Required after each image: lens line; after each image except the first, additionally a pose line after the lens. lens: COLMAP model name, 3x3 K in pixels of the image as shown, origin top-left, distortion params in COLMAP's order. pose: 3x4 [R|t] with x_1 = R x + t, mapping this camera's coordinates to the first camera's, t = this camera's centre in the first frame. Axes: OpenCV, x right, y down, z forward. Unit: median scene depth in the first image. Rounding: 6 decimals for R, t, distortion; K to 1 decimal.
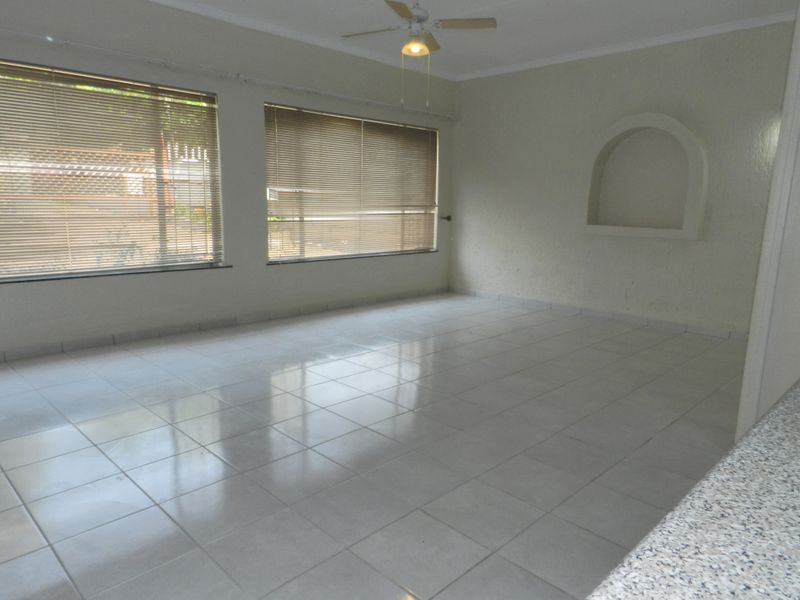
lens RADIAL K [[552.9, 0, 400.0], [0, 552.9, 300.0], [0, 0, 1]] dist [0.059232, 0.000403]
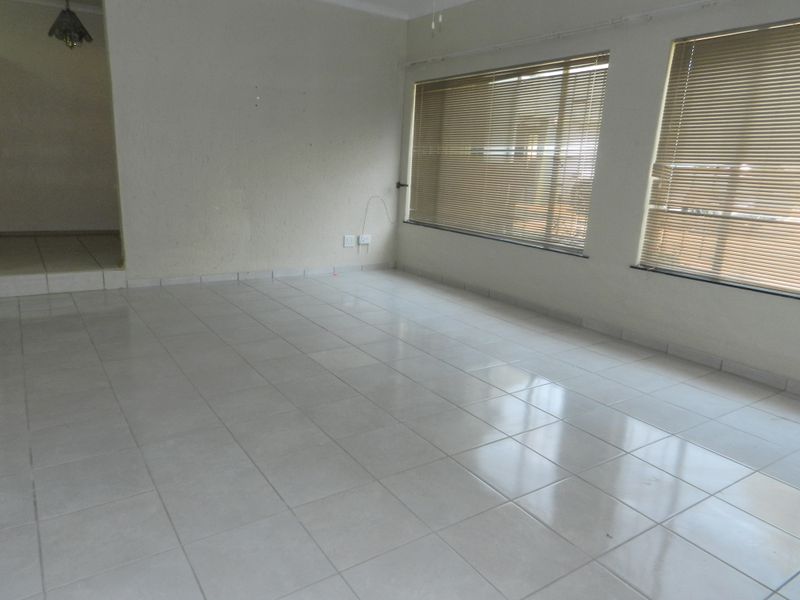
lens RADIAL K [[552.9, 0, 400.0], [0, 552.9, 300.0], [0, 0, 1]] dist [0.059232, 0.000403]
pose [[-0.168538, 0.192887, -0.966638, 0.570417], [-0.250905, 0.939969, 0.231312, -0.123323], [0.953227, 0.281519, -0.110024, 0.839352]]
